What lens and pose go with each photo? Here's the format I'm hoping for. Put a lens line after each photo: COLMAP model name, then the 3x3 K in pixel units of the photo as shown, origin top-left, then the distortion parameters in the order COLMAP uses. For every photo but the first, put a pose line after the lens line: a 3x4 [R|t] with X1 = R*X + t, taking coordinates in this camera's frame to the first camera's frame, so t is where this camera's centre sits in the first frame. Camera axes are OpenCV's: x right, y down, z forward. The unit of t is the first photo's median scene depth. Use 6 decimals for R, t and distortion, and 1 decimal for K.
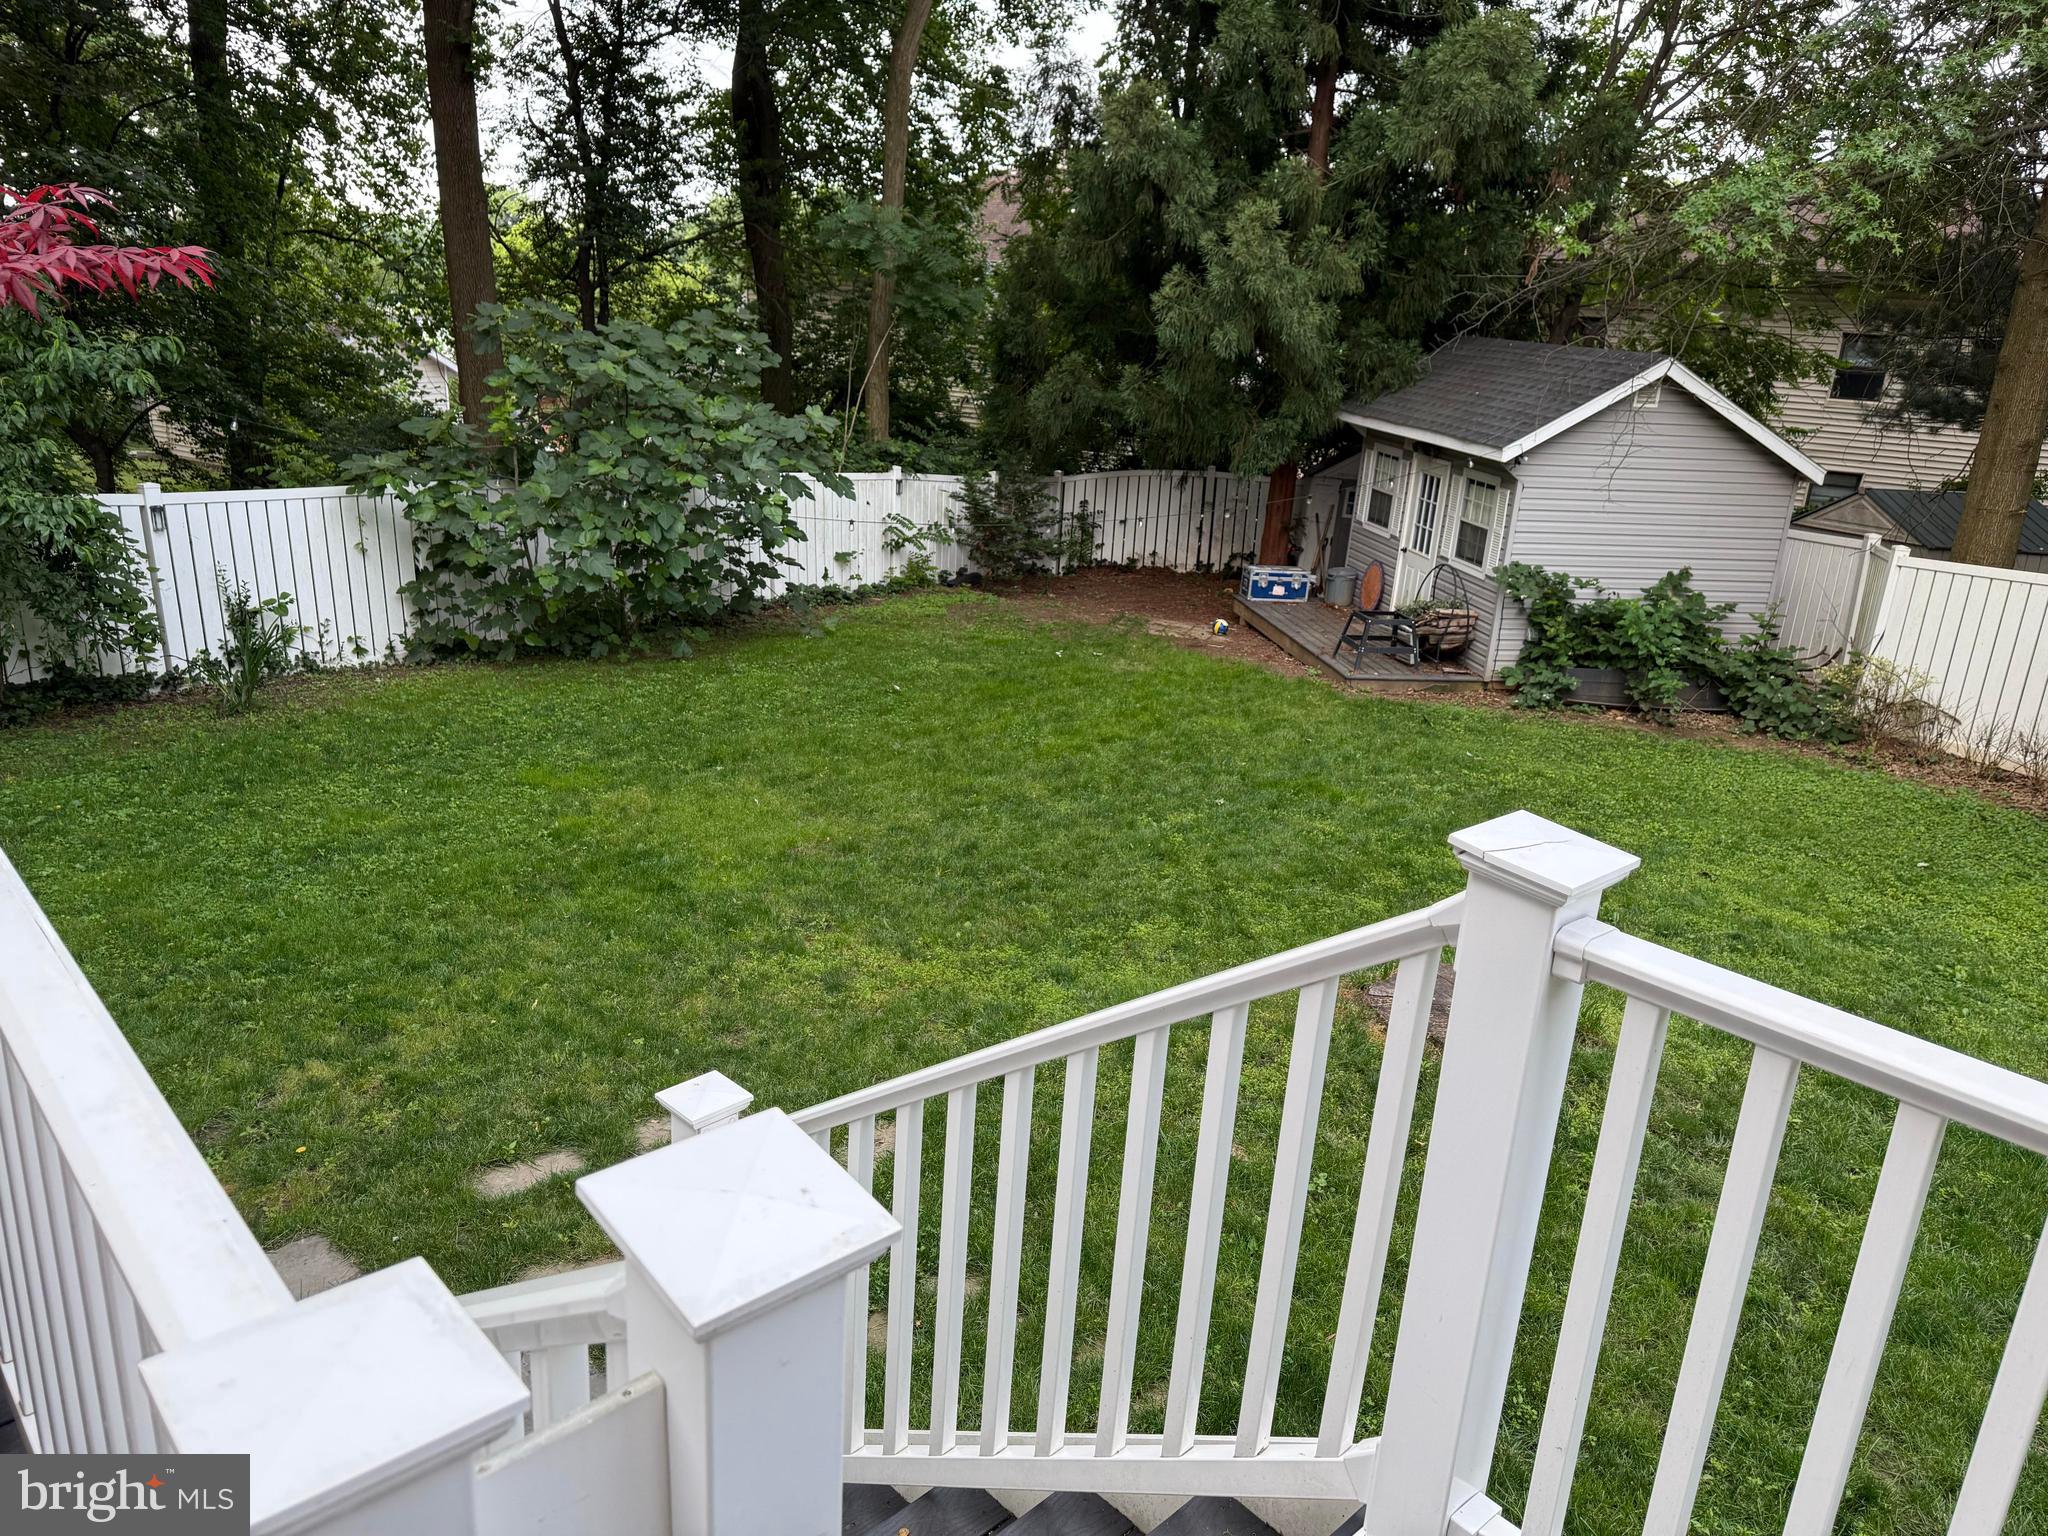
lens RADIAL K [[1440.2, 0, 995.8], [0, 1440.2, 782.3], [0, 0, 1]] dist [0.055555, -0.065923]
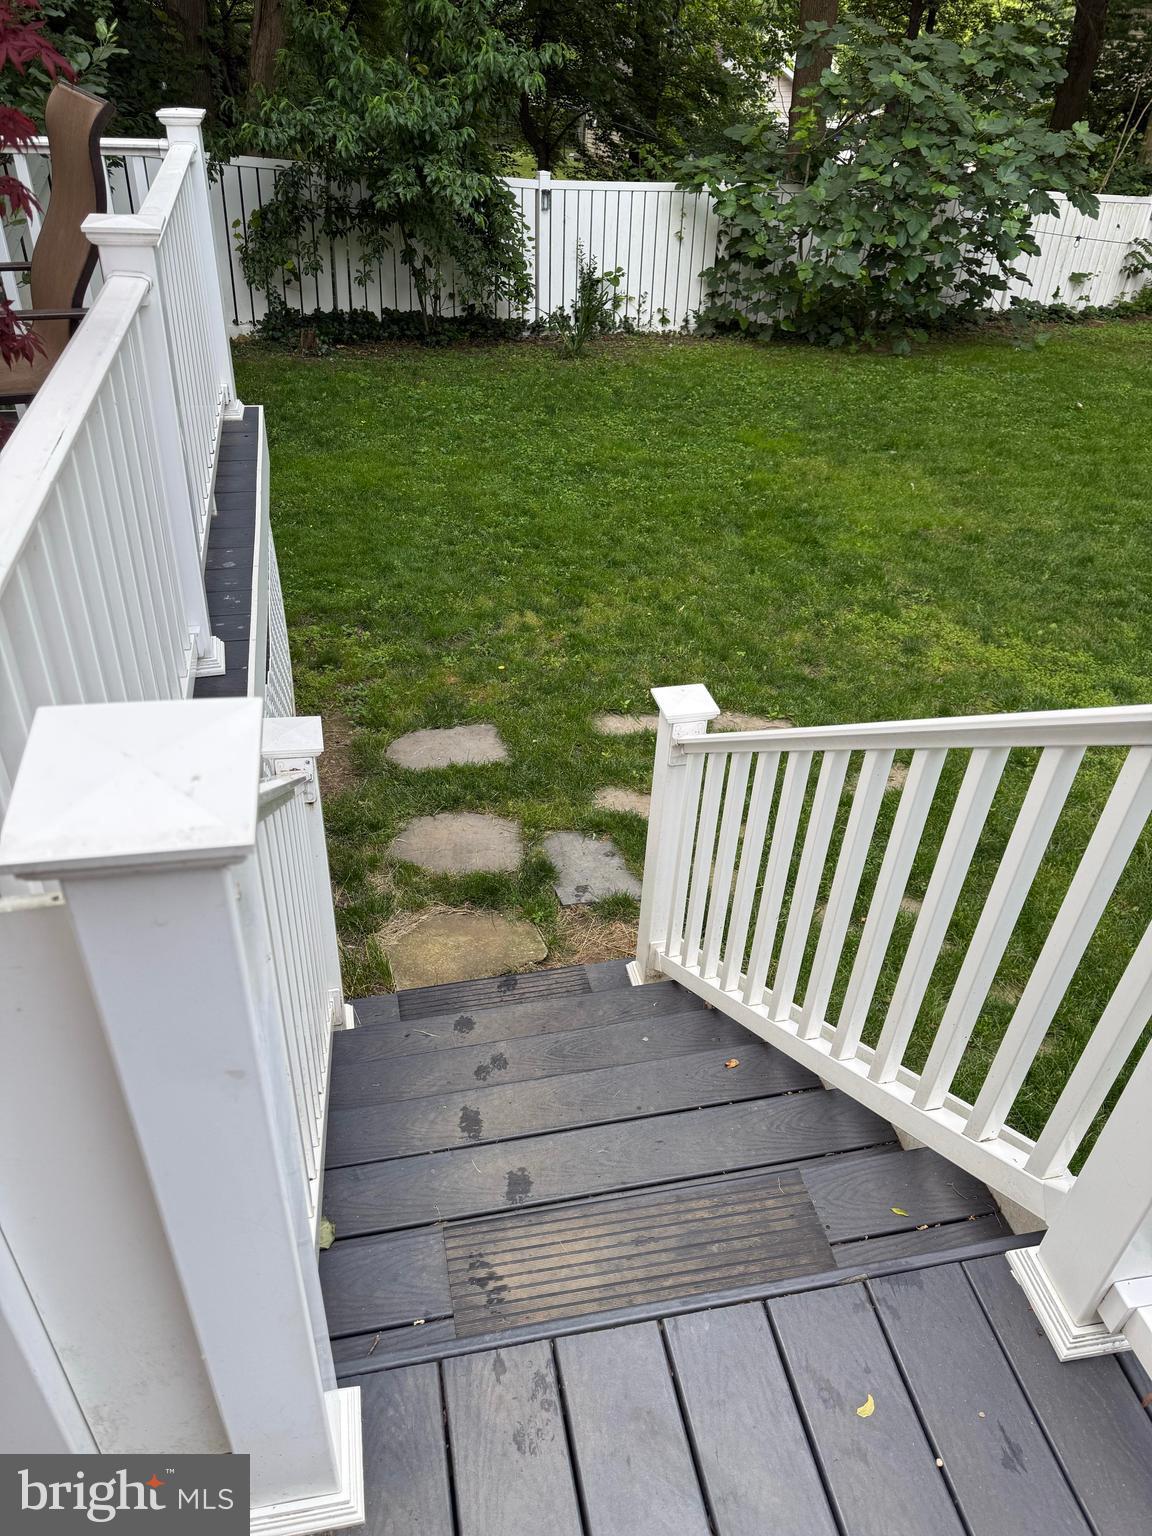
lens RADIAL K [[1080.1, 0, 564.7], [0, 1080.1, 767.0], [0, 0, 1]] dist [0.055555, -0.065923]
pose [[0.858183, 0.286394, -0.426028, 0.027825], [-0.159258, 0.937495, 0.309418, -0.001182], [0.488015, -0.197689, 0.850153, 0.028578]]
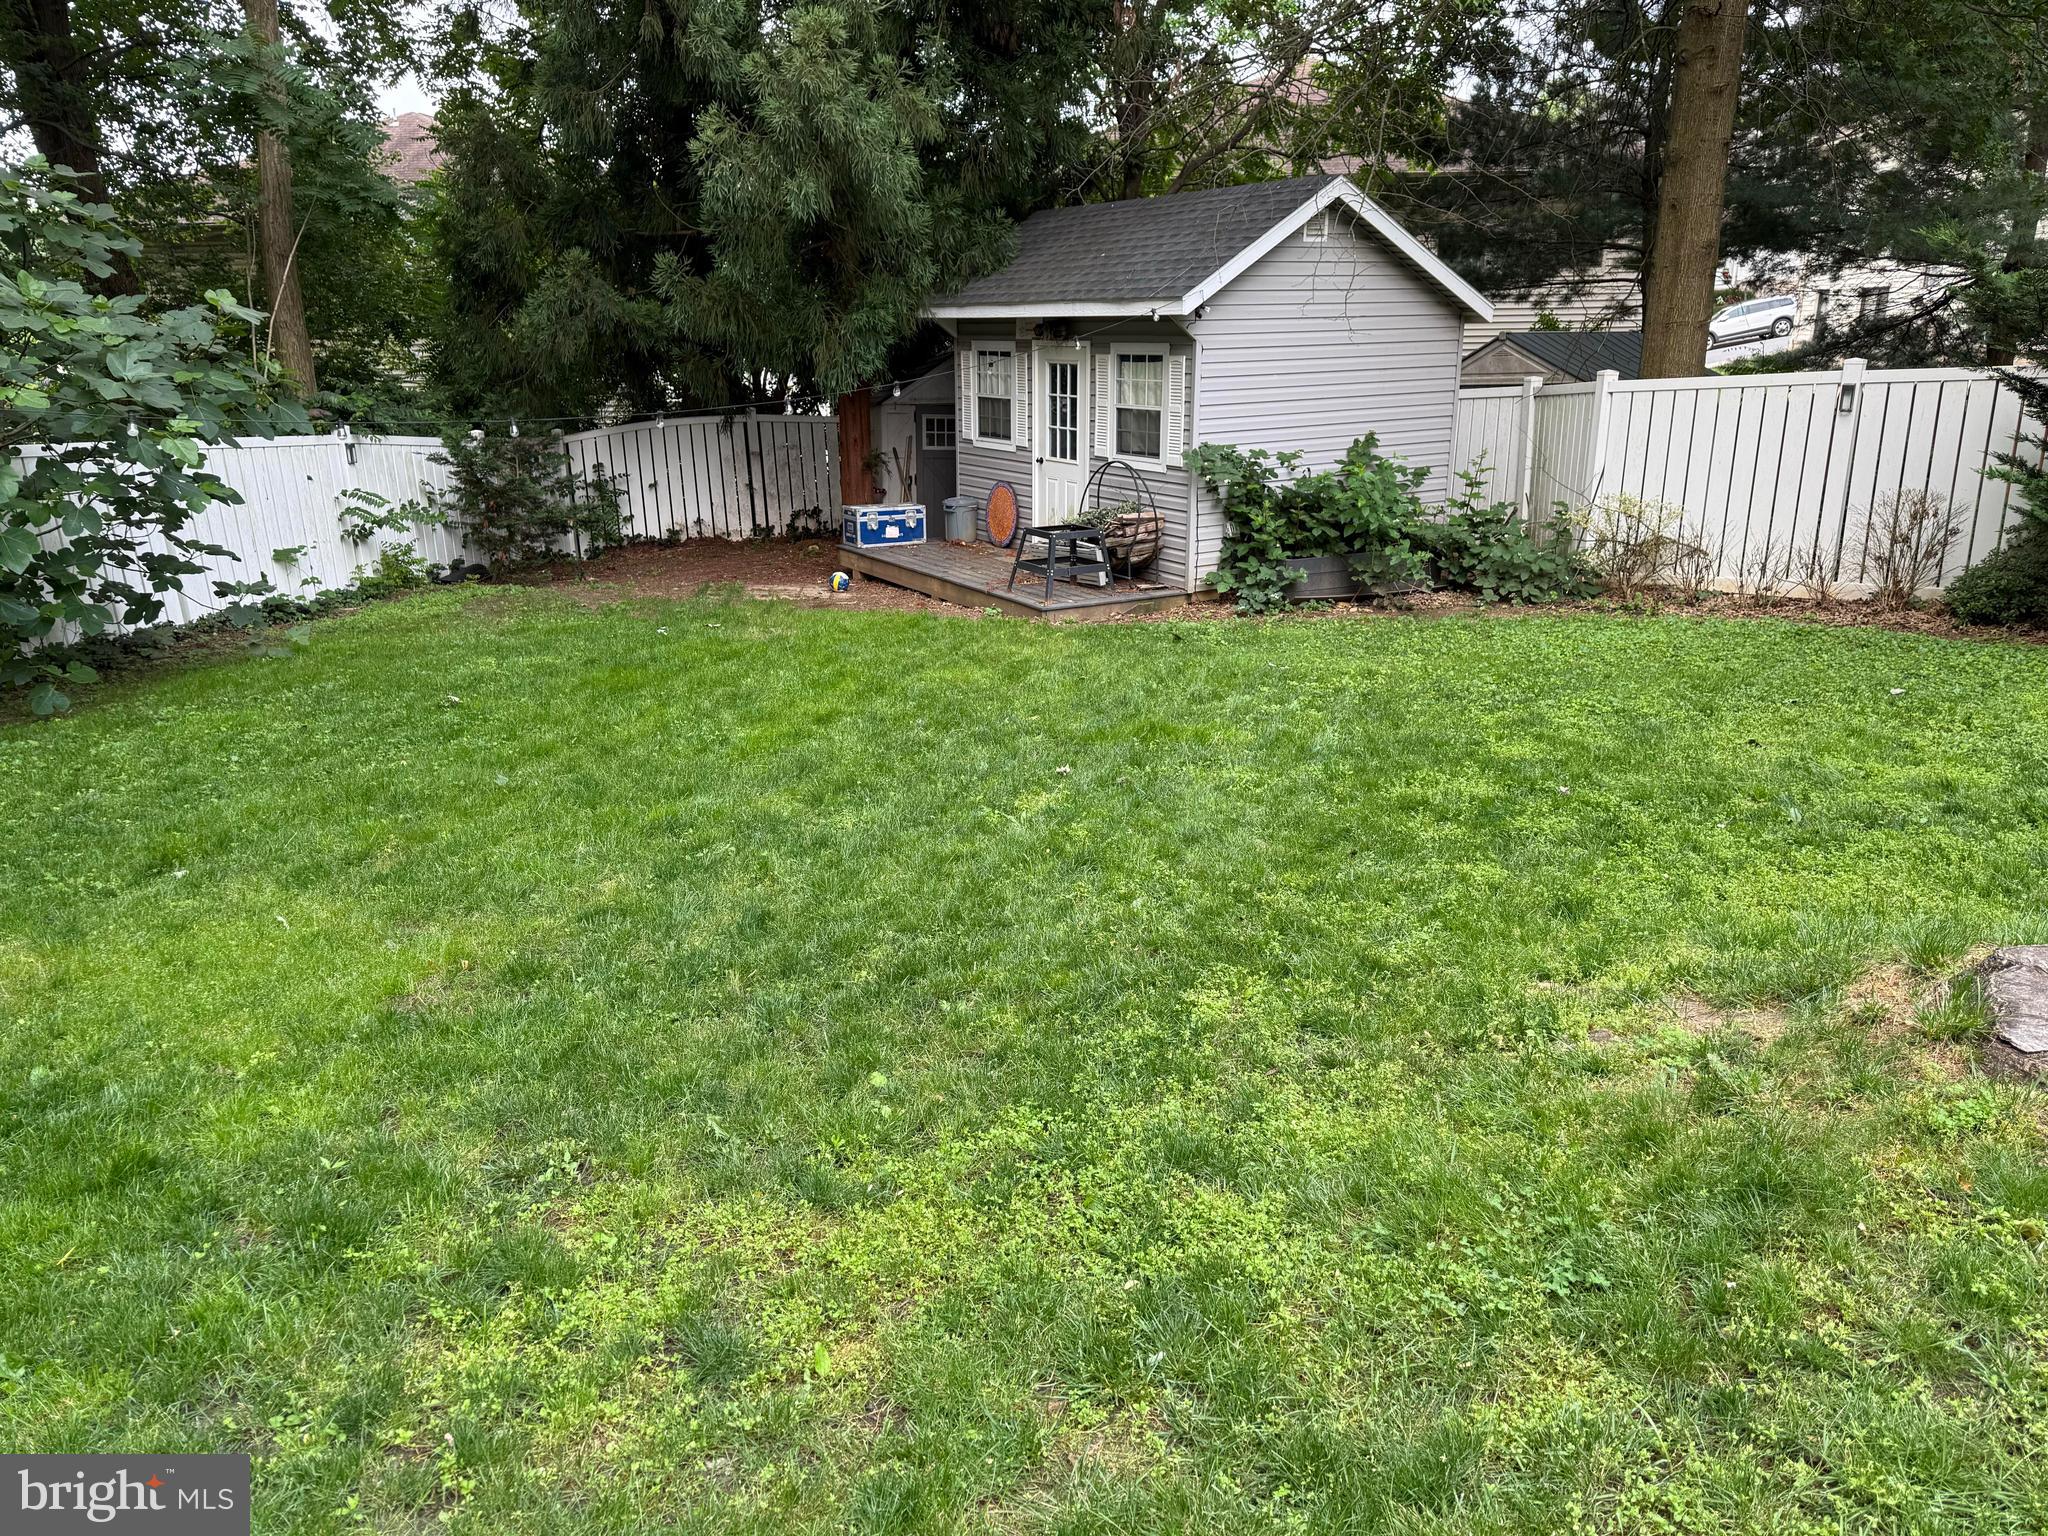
lens RADIAL K [[1440.2, 0, 1011.5], [0, 1440.2, 773.8], [0, 0, 1]] dist [0.055555, -0.065923]
pose [[0.917174, -0.174180, 0.358404, -0.073700], [0.180446, 0.983452, 0.016177, 0.000150], [-0.355291, 0.049836, 0.933426, 0.300394]]
